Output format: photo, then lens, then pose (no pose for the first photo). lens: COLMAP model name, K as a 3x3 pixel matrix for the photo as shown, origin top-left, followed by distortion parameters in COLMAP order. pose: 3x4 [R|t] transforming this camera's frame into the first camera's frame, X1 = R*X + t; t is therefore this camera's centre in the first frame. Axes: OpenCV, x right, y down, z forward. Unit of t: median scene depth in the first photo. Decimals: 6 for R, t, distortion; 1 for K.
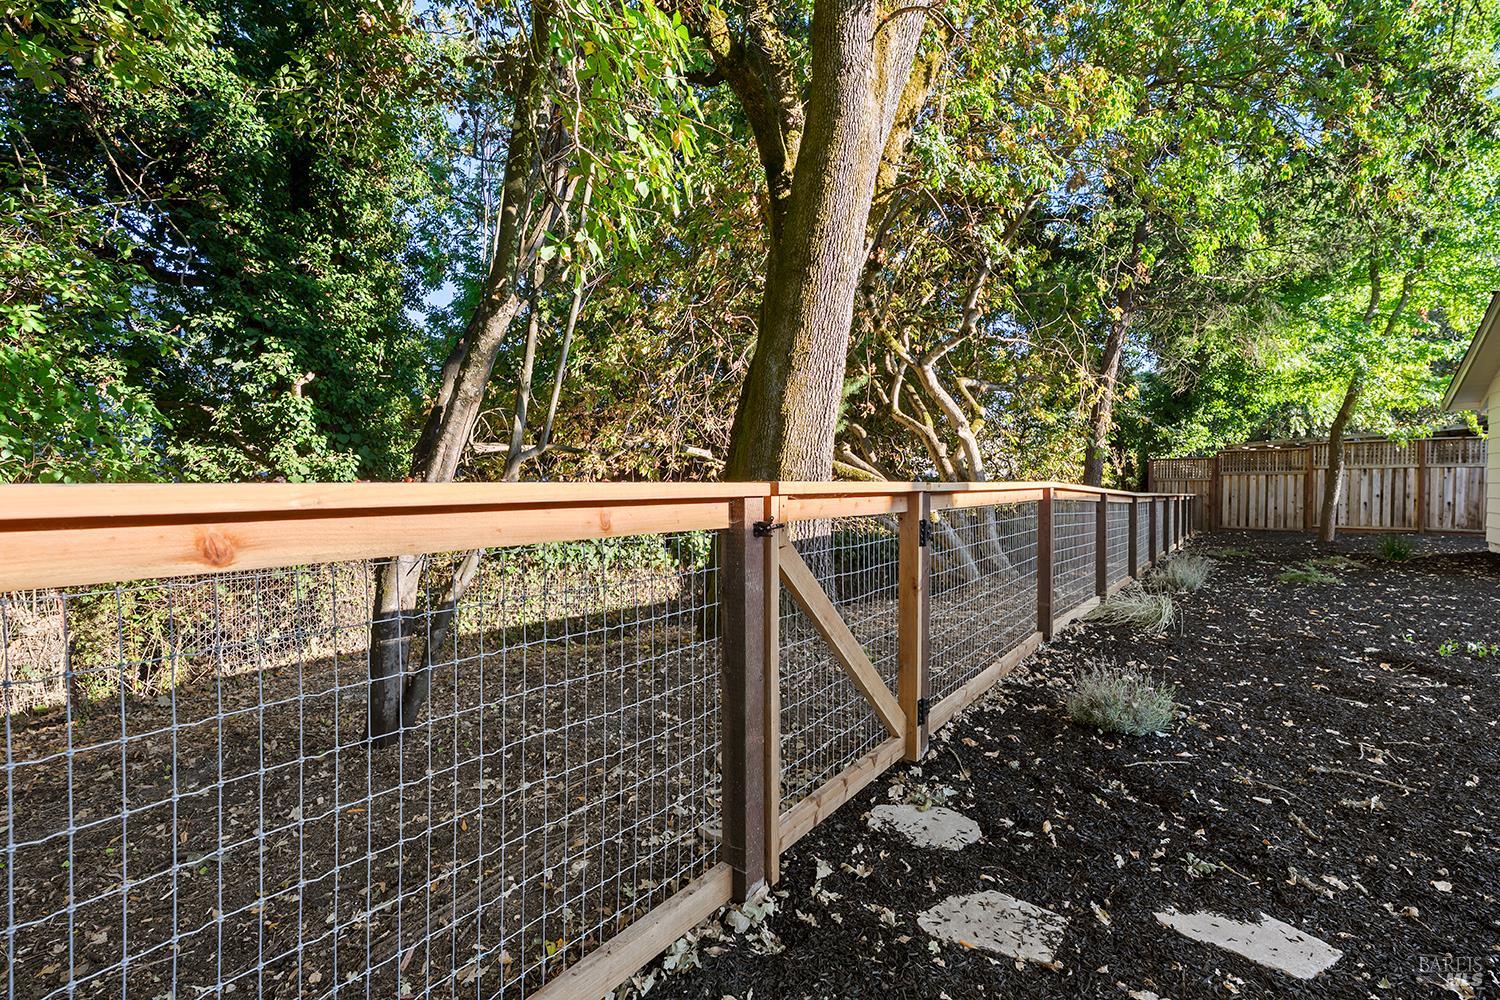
lens RADIAL K [[625.8, 0, 754.0], [0, 625.8, 499.3], [0, 0, 1]] dist [-0.003179, -0.000028]
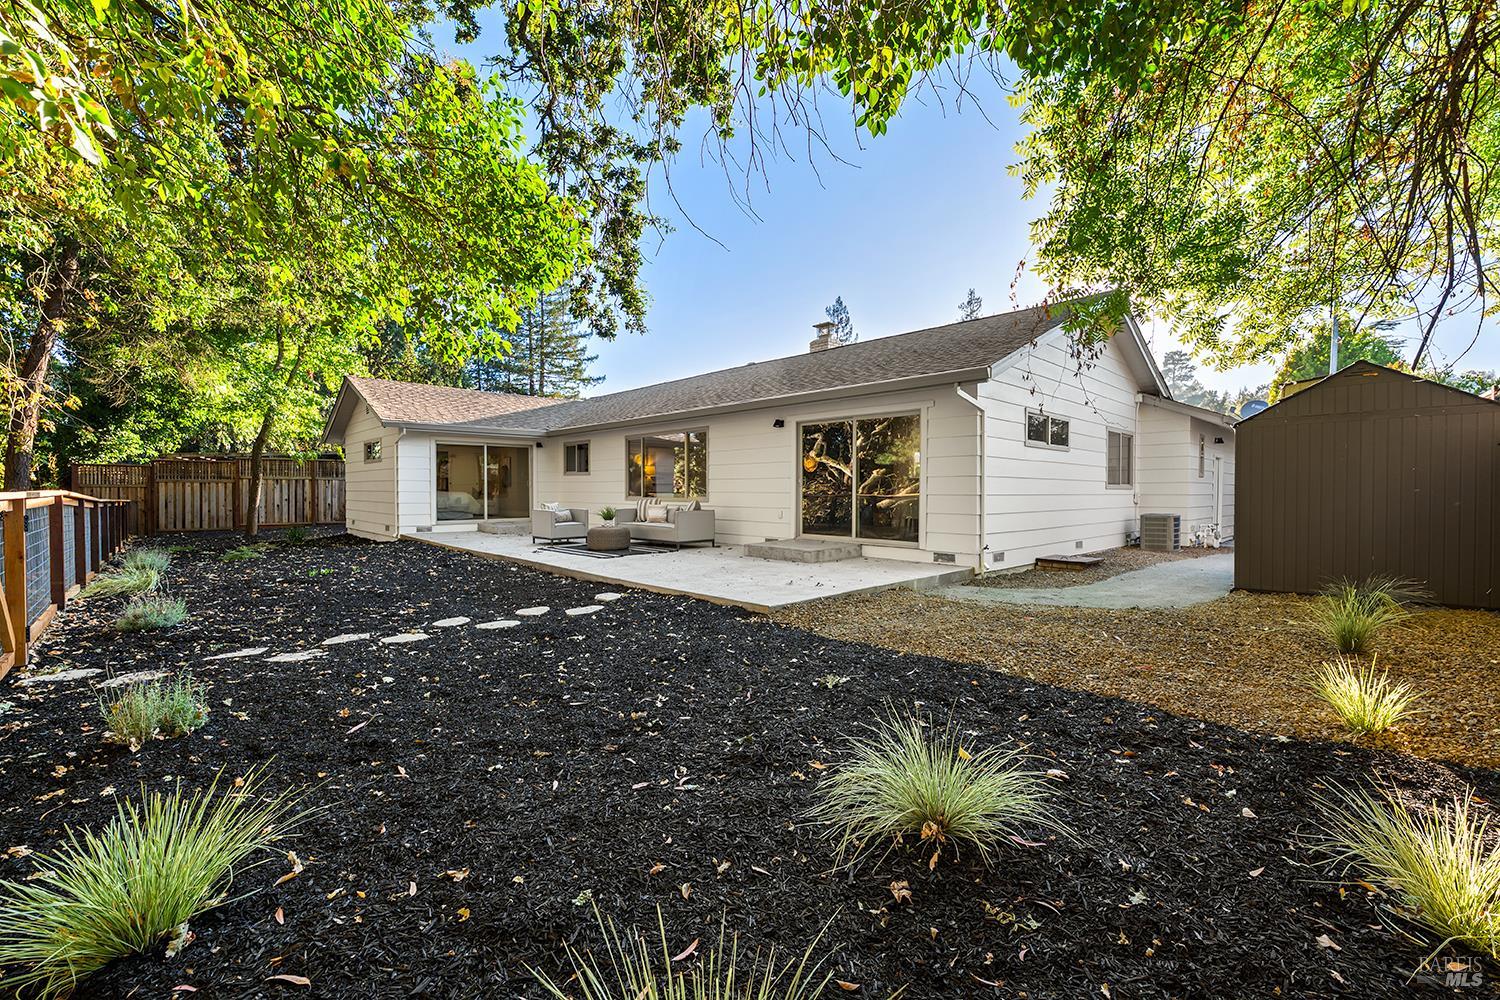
lens RADIAL K [[625.8, 0, 754.0], [0, 625.8, 499.3], [0, 0, 1]] dist [-0.003179, -0.000028]
pose [[0.145418, -0.009697, 0.989323, -0.189657], [0.018799, 0.999799, 0.007036, 0.002939], [-0.989192, 0.017575, 0.145571, -0.198173]]
